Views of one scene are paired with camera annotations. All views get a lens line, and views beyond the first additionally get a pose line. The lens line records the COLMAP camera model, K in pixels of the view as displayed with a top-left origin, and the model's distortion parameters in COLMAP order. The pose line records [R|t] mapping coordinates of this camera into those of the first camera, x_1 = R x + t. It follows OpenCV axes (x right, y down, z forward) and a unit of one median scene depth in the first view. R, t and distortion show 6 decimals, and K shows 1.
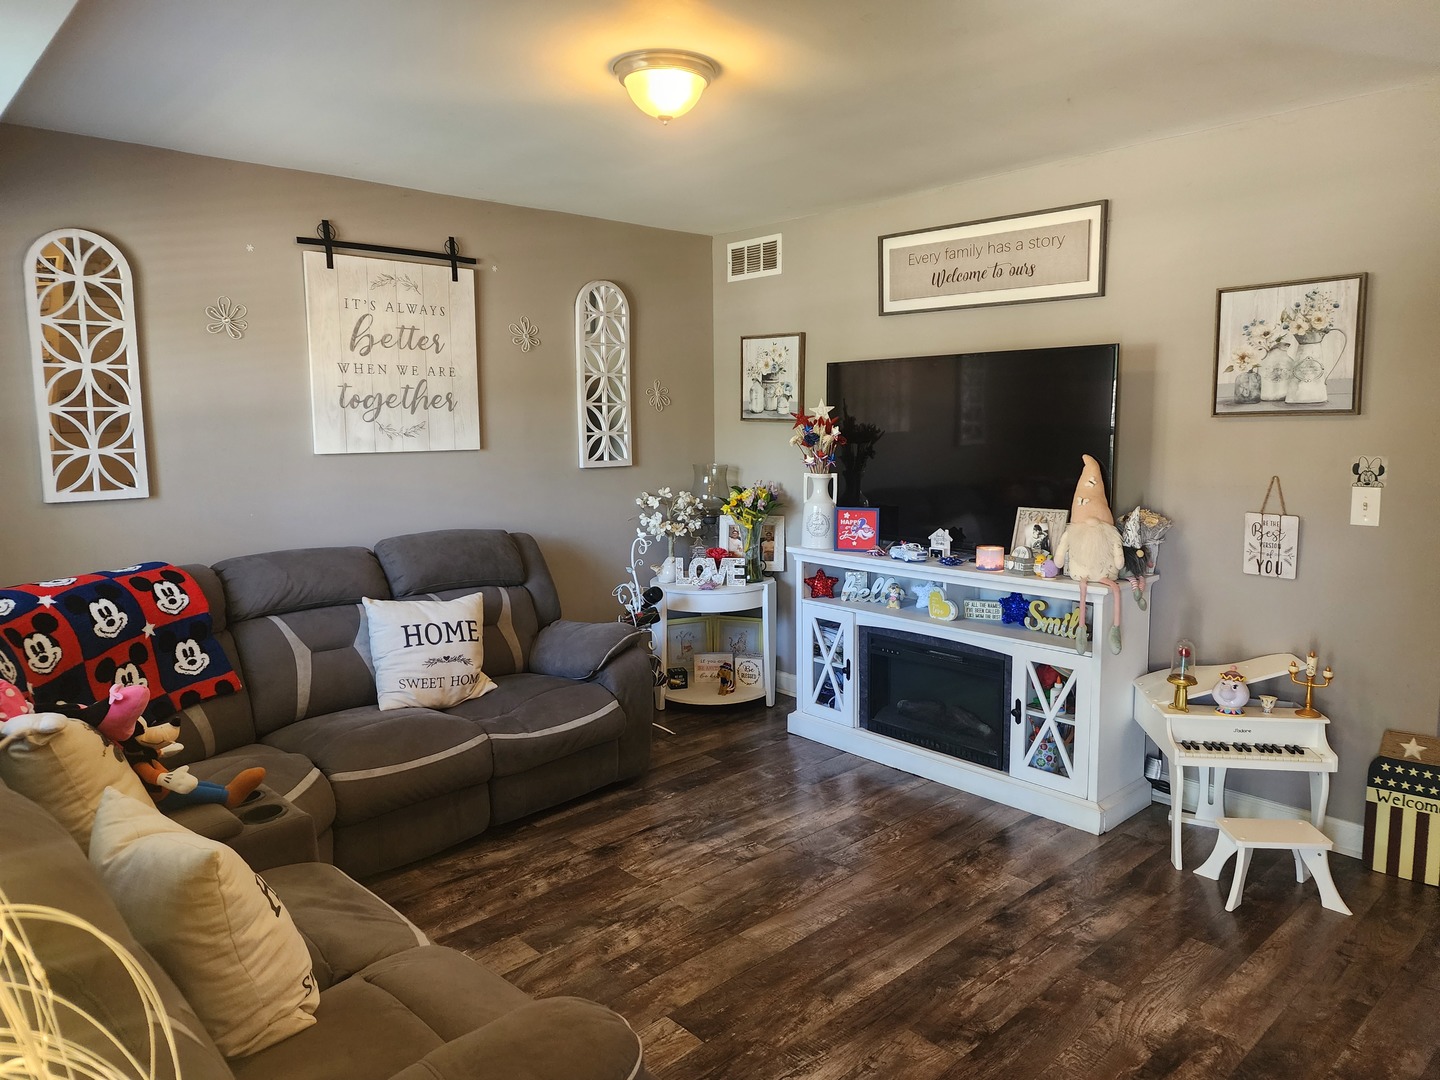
lens RADIAL K [[967.6, 0, 753.3], [0, 967.6, 517.5], [0, 0, 1]] dist [0.071996, -0.068918]
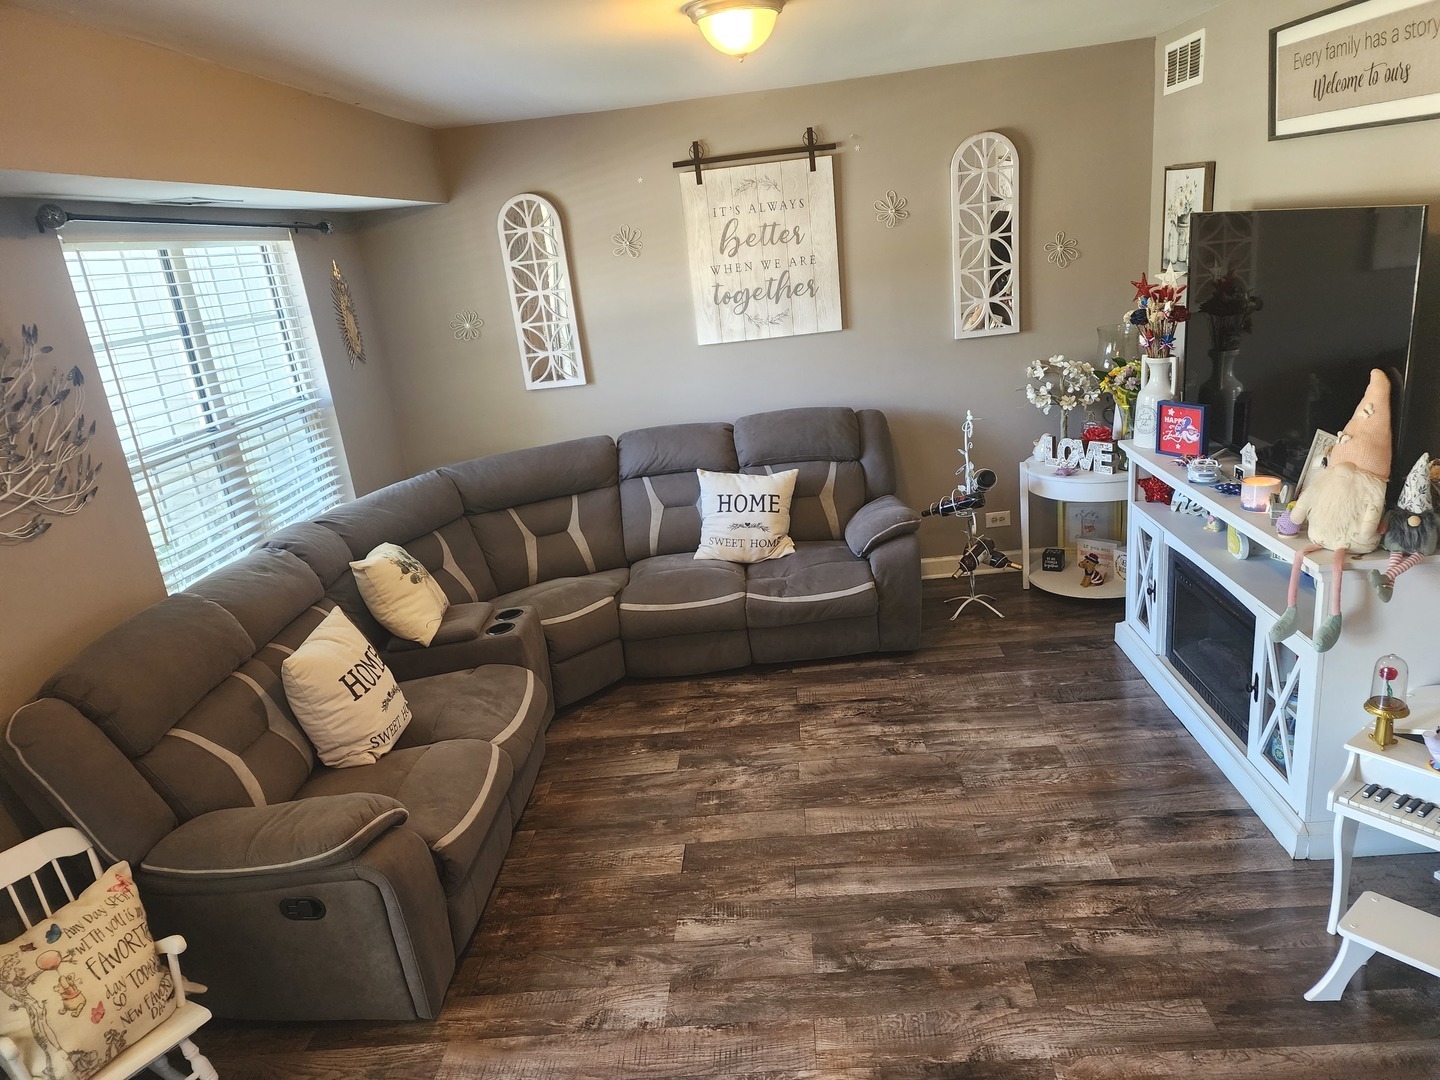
lens RADIAL K [[967.6, 0, 717.7], [0, 967.6, 548.1], [0, 0, 1]] dist [0.071996, -0.068918]
pose [[0.691508, 0.156805, -0.705145, 0.514788], [0.023543, 0.970745, 0.238955, -0.116112], [0.721985, -0.181841, 0.667586, 0.158967]]
